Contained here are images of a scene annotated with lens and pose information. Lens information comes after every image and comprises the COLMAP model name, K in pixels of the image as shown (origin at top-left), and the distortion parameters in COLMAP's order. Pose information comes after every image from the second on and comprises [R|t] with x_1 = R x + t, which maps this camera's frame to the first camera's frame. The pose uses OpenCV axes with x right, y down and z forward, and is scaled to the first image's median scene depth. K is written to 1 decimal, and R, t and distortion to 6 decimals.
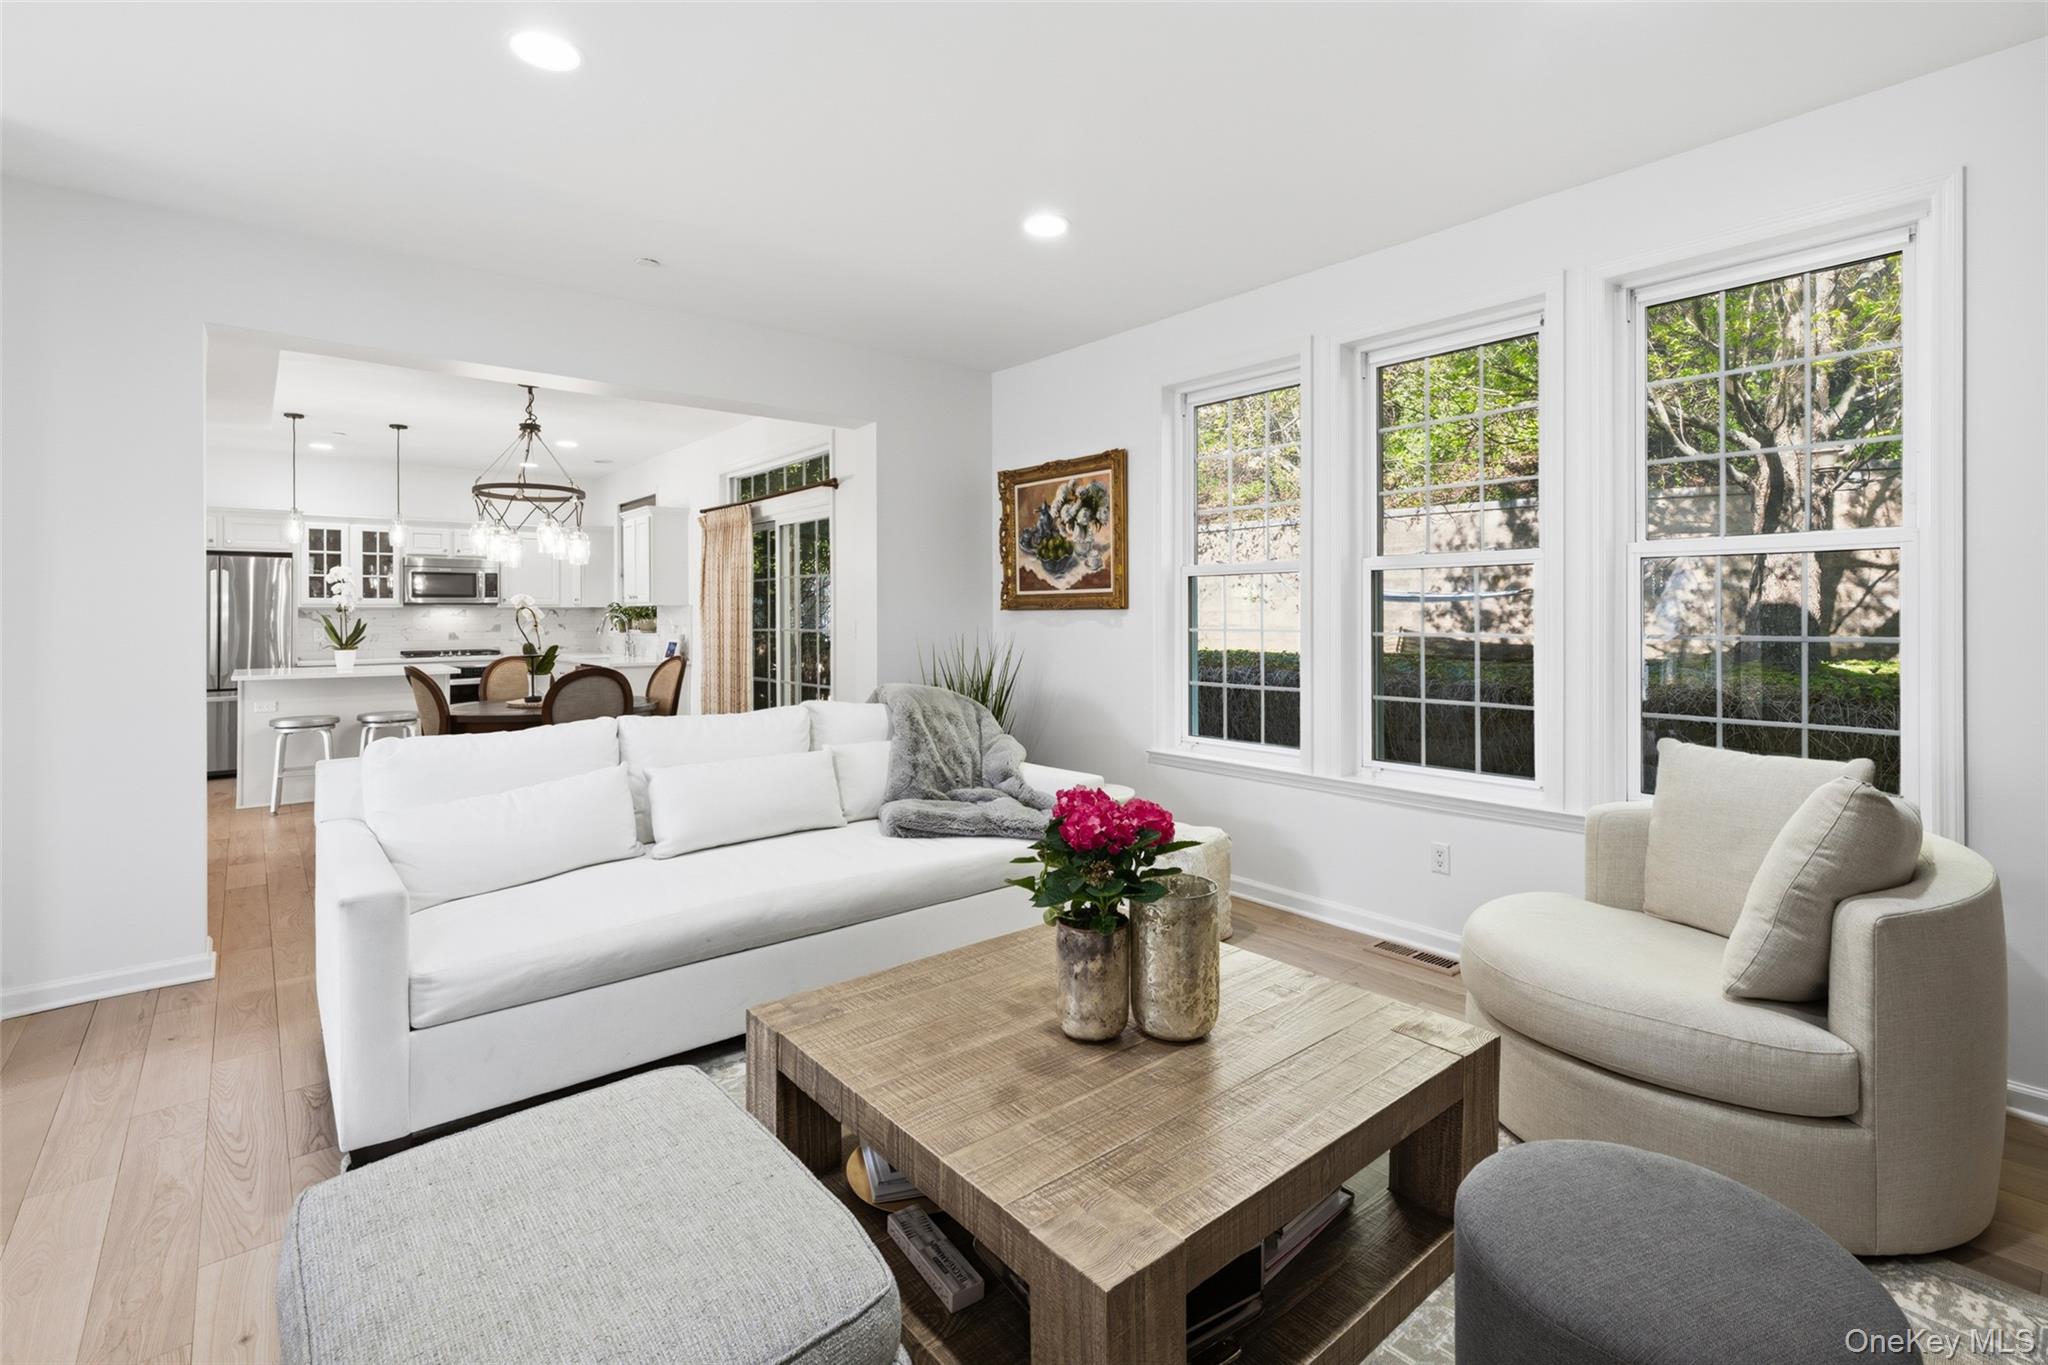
lens RADIAL K [[884.5, 0, 999.0], [0, 884.5, 615.7], [0, 0, 1]] dist [0.002834, 0.000058]
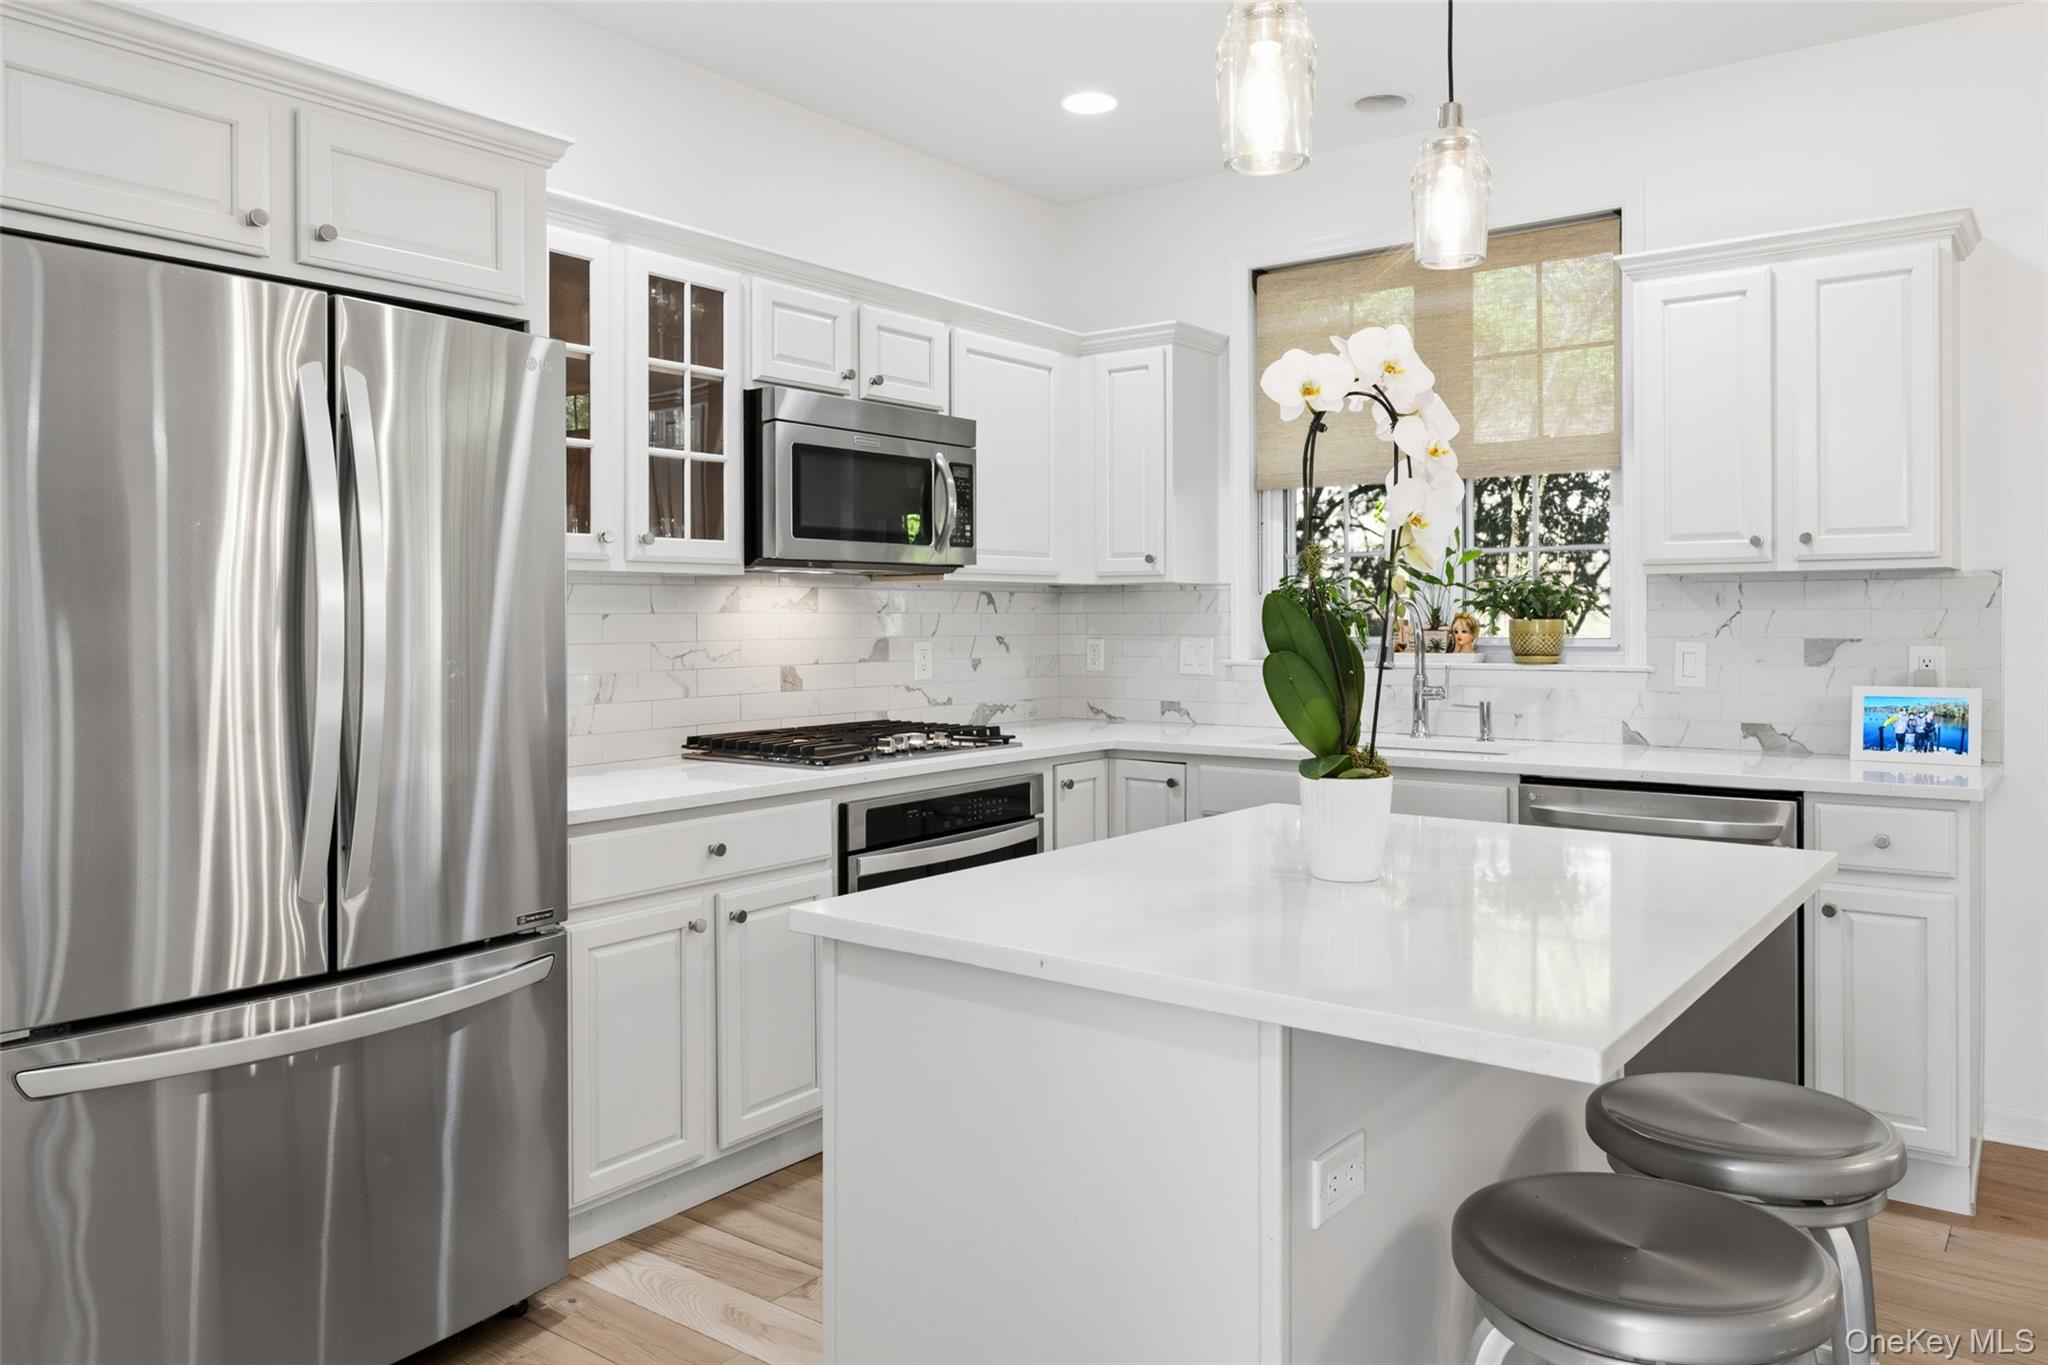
lens RADIAL K [[1410.7, 0, 1033.4], [0, 1410.7, 630.2], [0, 0, 1]] dist [0.005029, -0.000939]
pose [[0.972498, -0.003200, 0.232887, -0.699857], [0.001099, 0.999958, 0.009150, 0.003287], [-0.232907, -0.008642, 0.972461, 0.573125]]
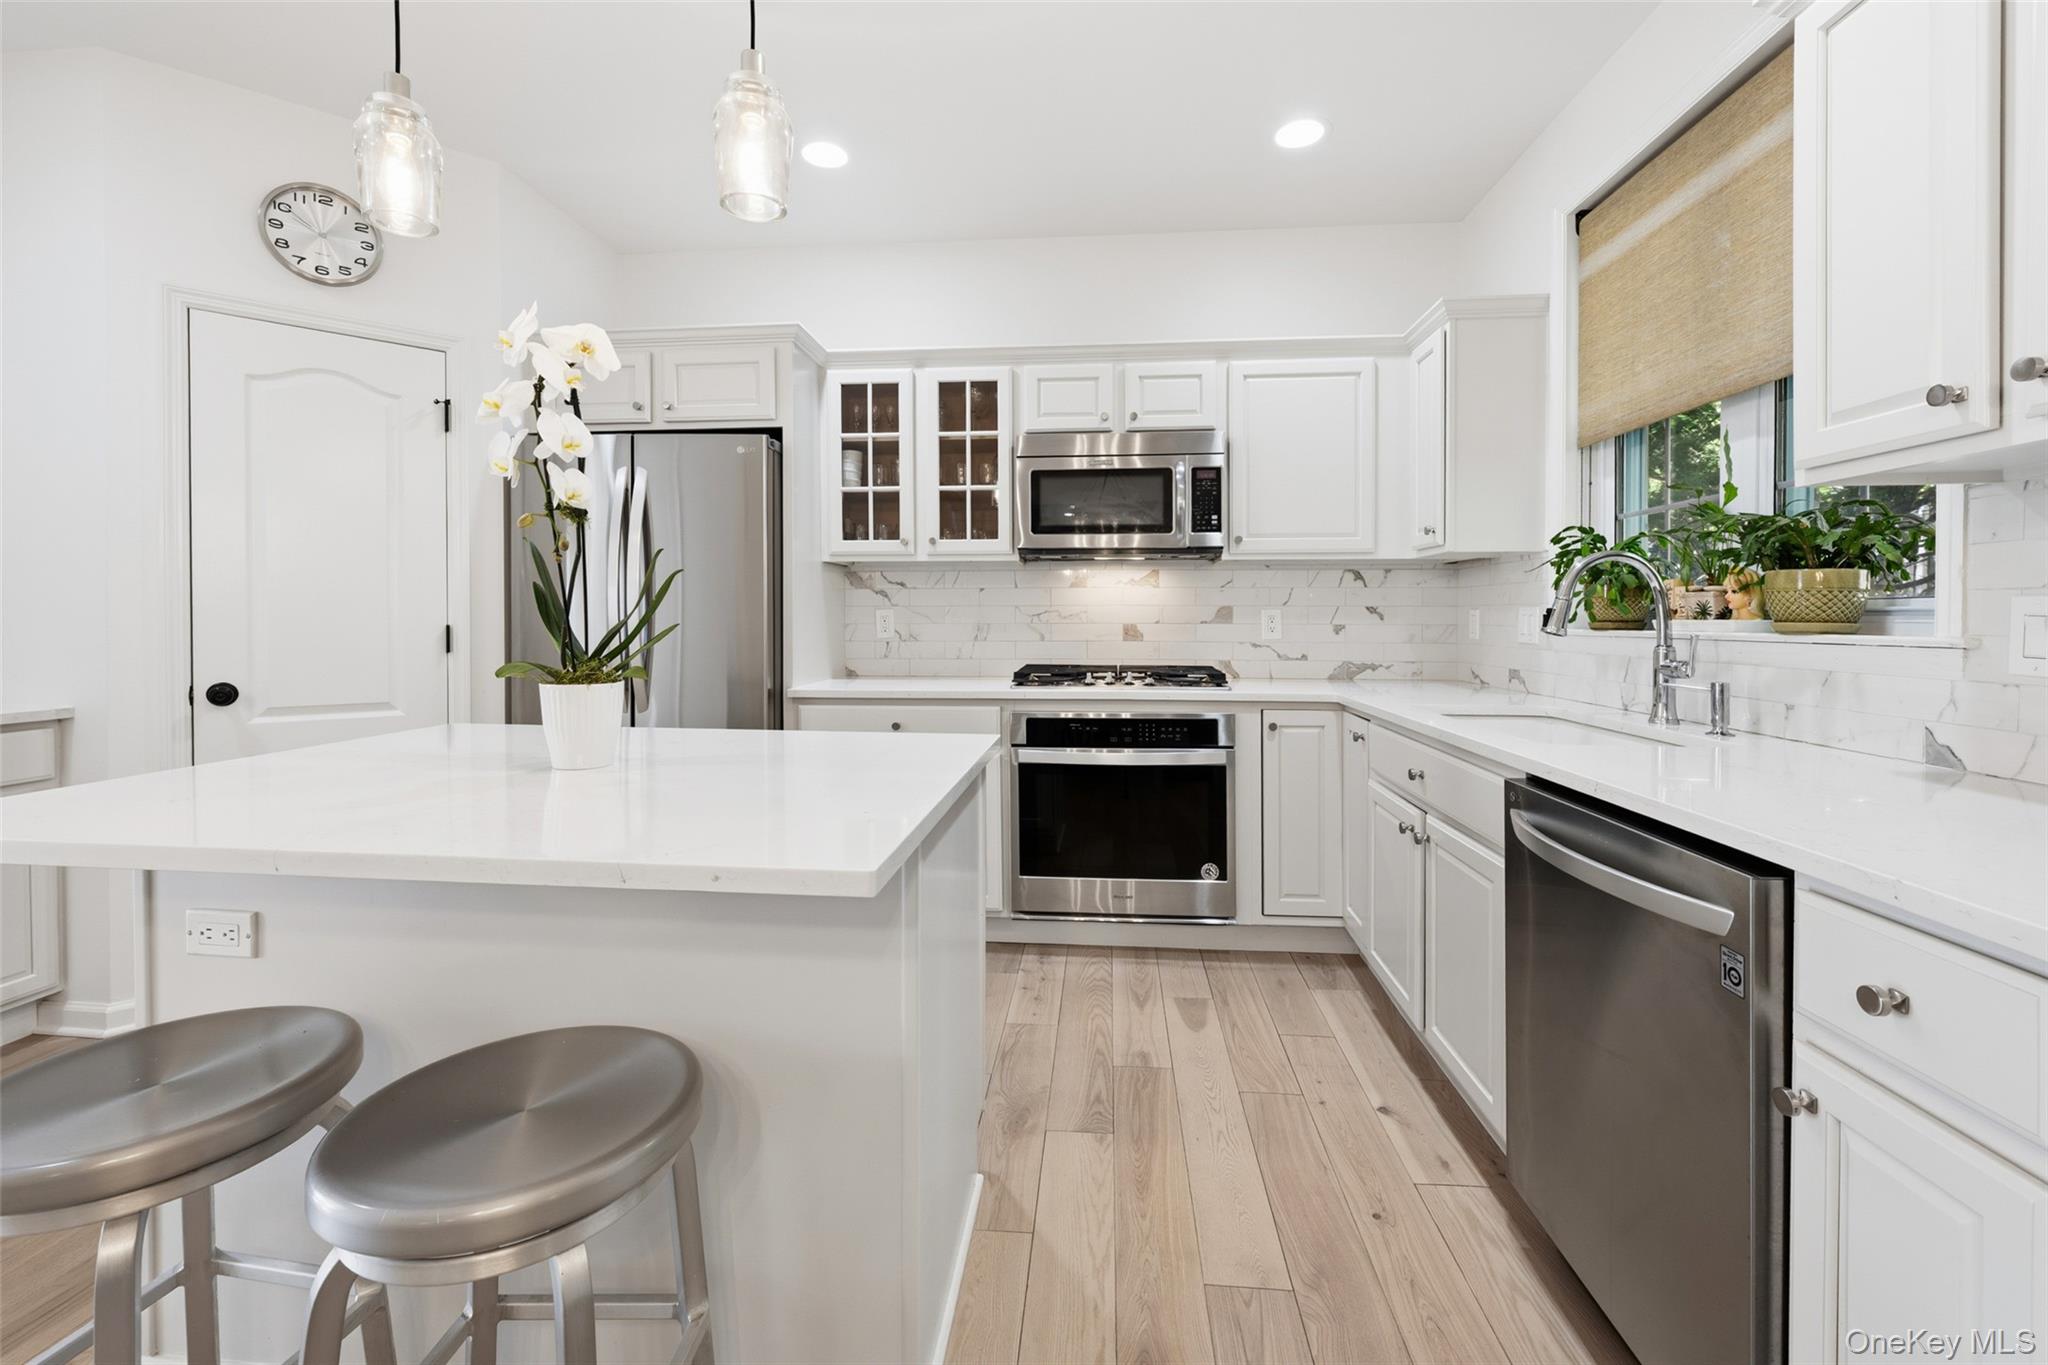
lens RADIAL K [[833.2, 0, 1041.6], [0, 833.2, 629.5], [0, 0, 1]] dist [0.004182, 0.000416]
pose [[0.717193, 0.014292, -0.696728, -0.398669], [-0.002596, 0.999838, 0.017838, 0.015900], [0.696869, -0.010985, 0.717114, 0.739510]]
